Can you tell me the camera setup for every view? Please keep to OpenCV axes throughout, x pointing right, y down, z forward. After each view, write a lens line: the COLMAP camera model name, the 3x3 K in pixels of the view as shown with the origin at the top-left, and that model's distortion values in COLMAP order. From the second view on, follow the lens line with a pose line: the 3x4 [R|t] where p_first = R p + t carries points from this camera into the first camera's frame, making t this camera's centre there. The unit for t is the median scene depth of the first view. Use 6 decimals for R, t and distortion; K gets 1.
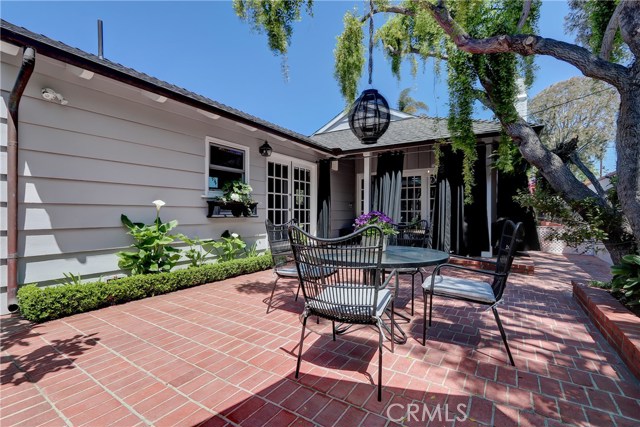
lens RADIAL K [[291.3, 0, 312.1], [0, 291.3, 212.7], [0, 0, 1]] dist [-0.001006, -0.004686]
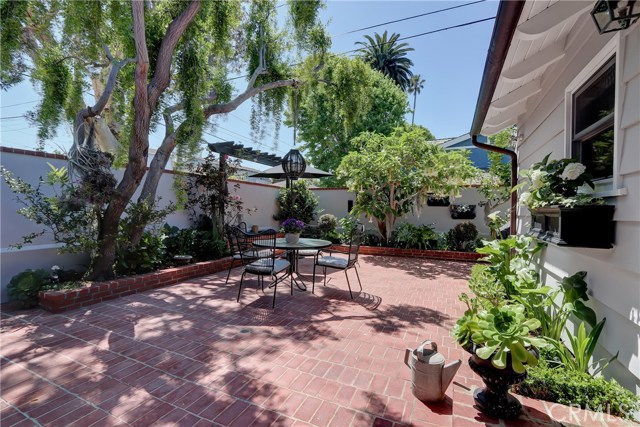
lens RADIAL K [[291.3, 0, 312.1], [0, 291.3, 212.7], [0, 0, 1]] dist [-0.001006, -0.004686]
pose [[-0.990277, -0.007116, -0.138929, 0.377255], [-0.007745, 0.999962, 0.003986, -0.055828], [0.138895, 0.005023, -0.990294, 2.993423]]
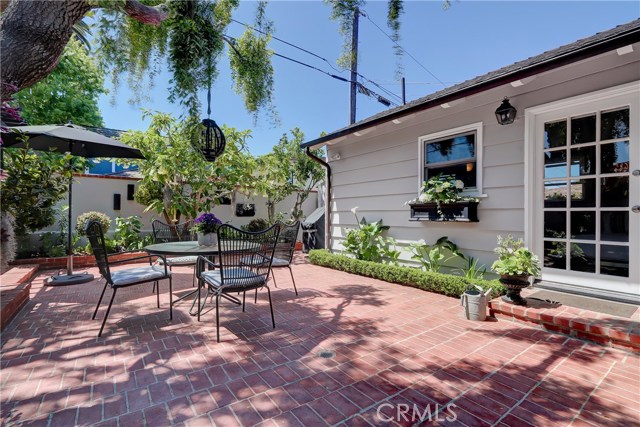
lens RADIAL K [[291.3, 0, 312.1], [0, 291.3, 212.7], [0, 0, 1]] dist [-0.001006, -0.004686]
pose [[-0.355450, -0.008486, -0.934657, 1.364738], [-0.002170, 0.999964, -0.008254, -0.001721], [0.934693, -0.000905, -0.355455, 2.050934]]
